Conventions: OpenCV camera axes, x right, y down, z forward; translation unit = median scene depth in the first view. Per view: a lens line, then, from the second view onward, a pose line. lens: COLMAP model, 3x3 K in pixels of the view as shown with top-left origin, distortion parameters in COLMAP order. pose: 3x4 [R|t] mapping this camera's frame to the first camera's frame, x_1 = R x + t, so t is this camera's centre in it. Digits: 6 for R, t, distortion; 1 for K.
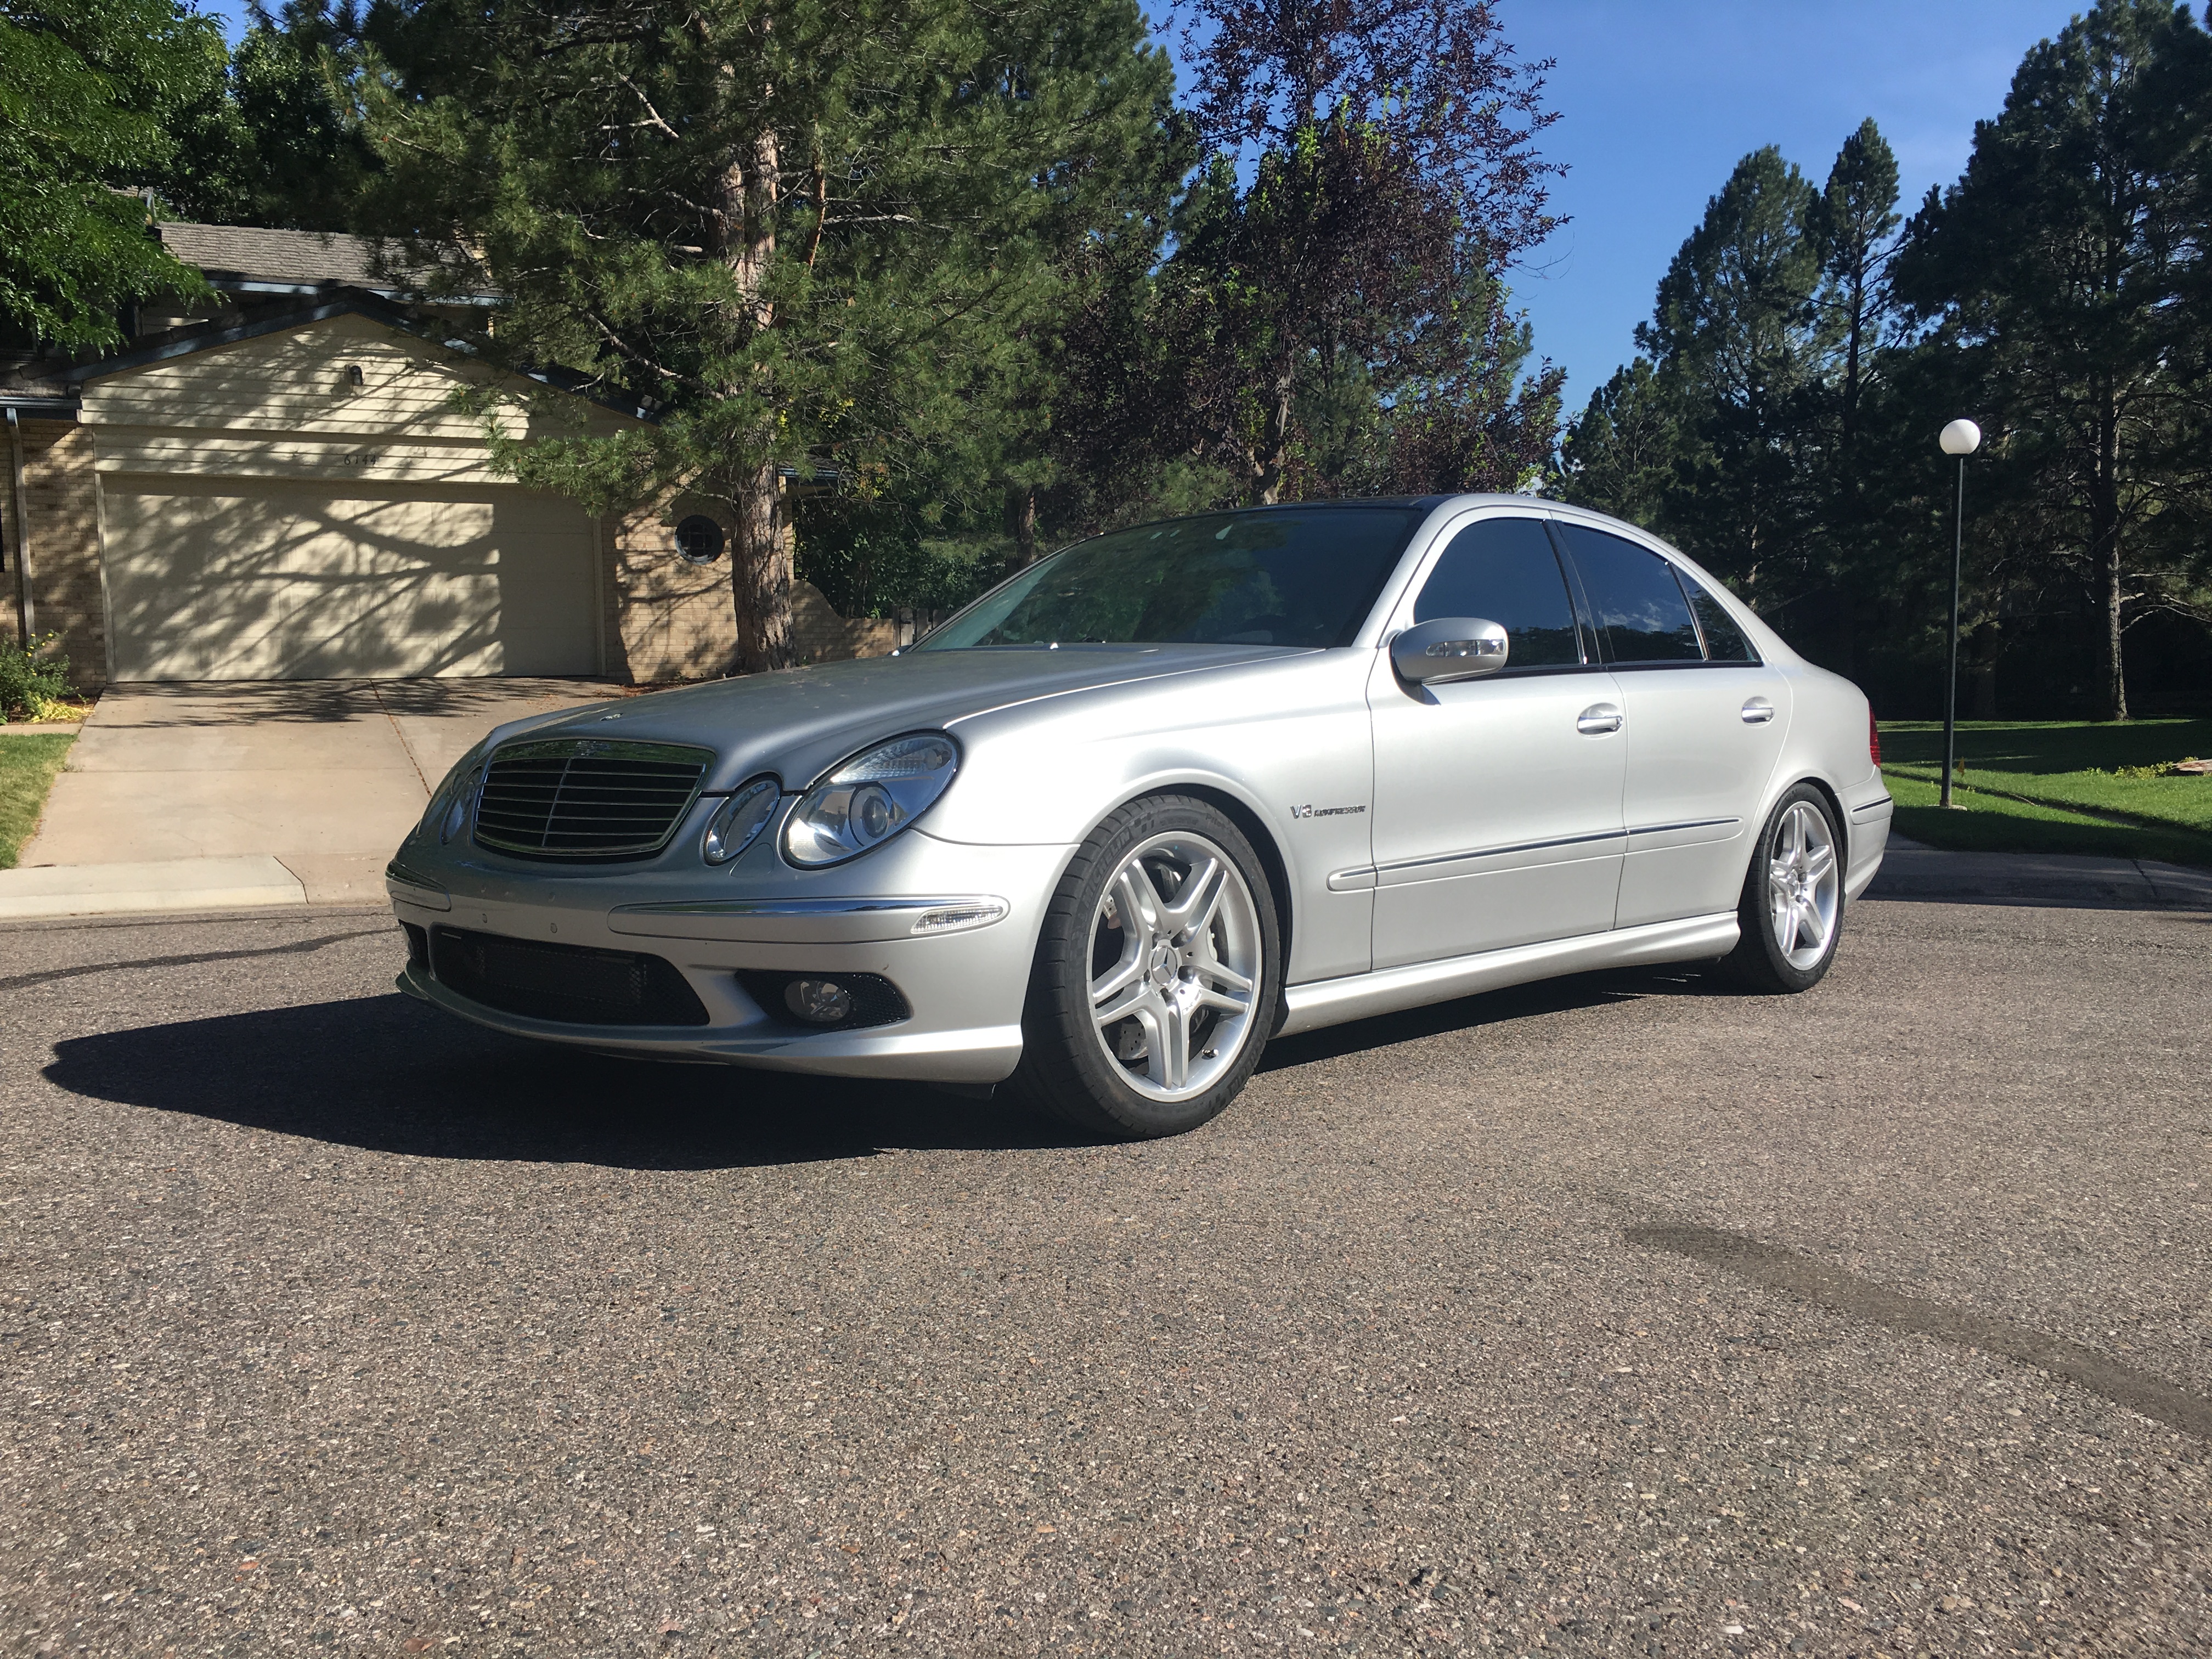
lens RADIAL K [[1887.0, 0, 1088.8], [0, 1887.0, 830.1], [0, 0, 1]] dist [0.048477, -0.064253]
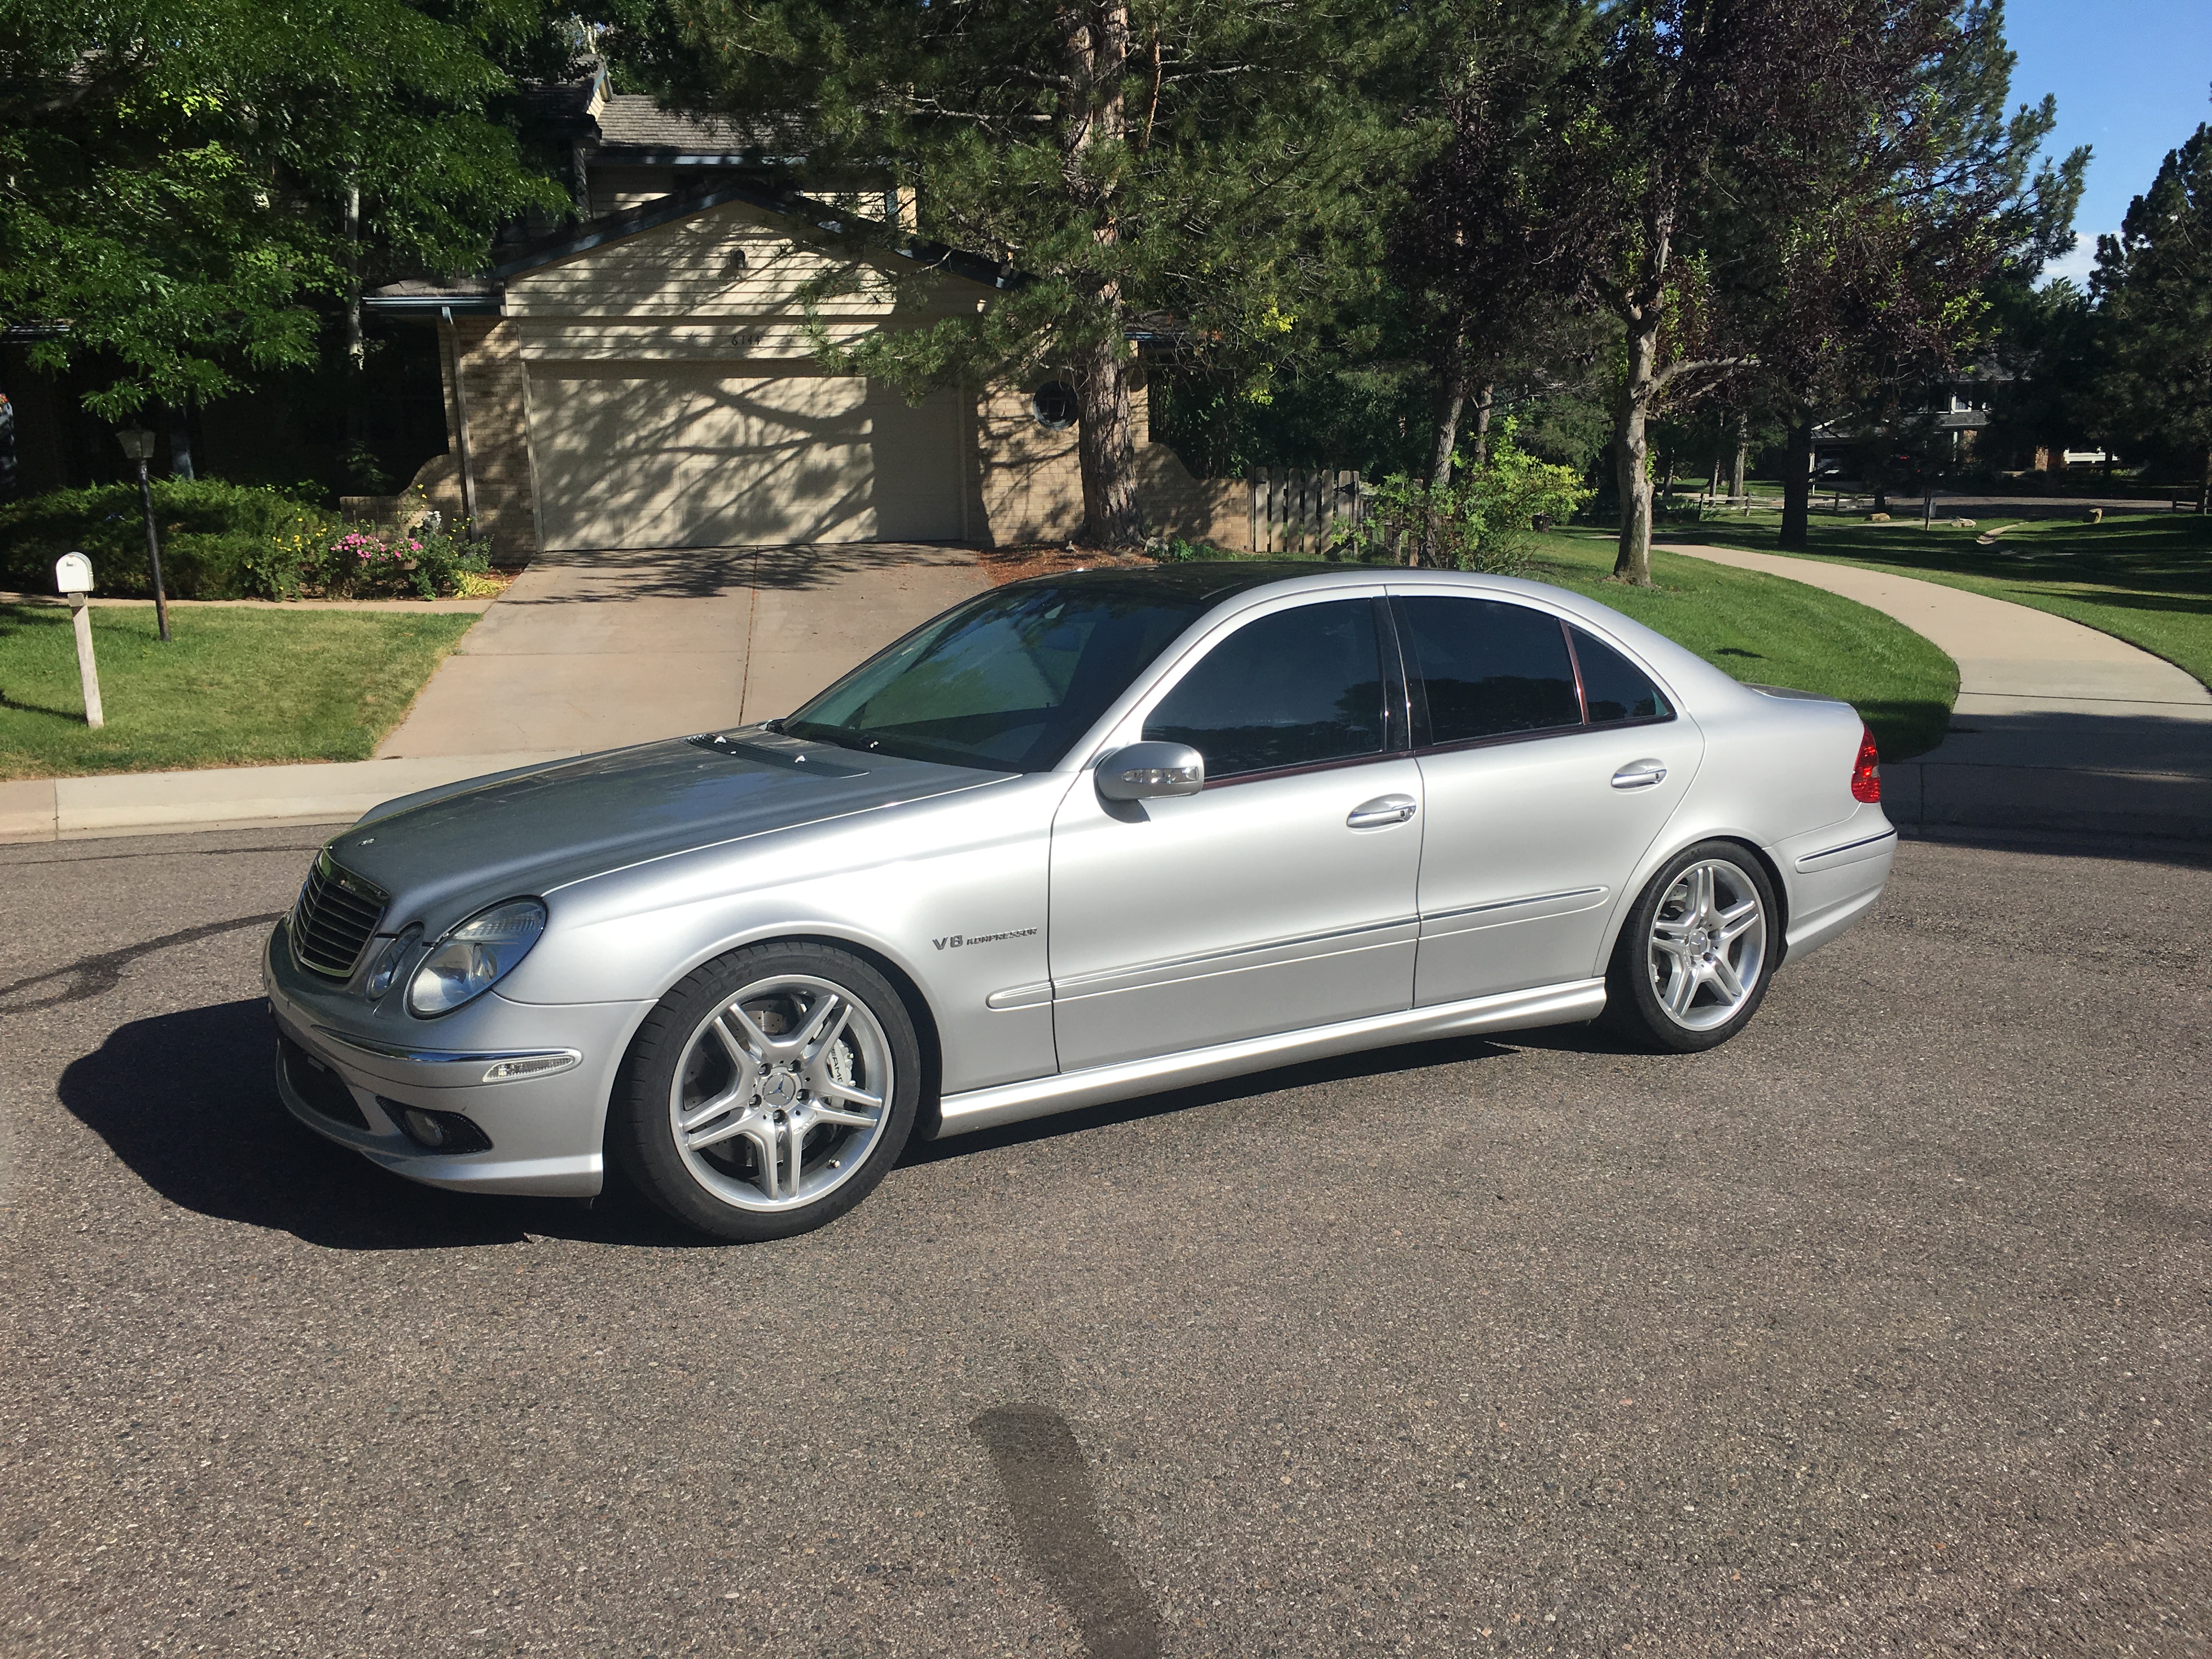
lens RADIAL K [[1887.0, 0, 1105.6], [0, 1887.0, 828.8], [0, 0, 1]] dist [0.048477, -0.064253]
pose [[0.964726, 0.042284, -0.259836, 0.105192], [-0.013362, 0.993609, 0.112085, -0.043451], [0.262915, -0.104659, 0.959126, -0.003480]]
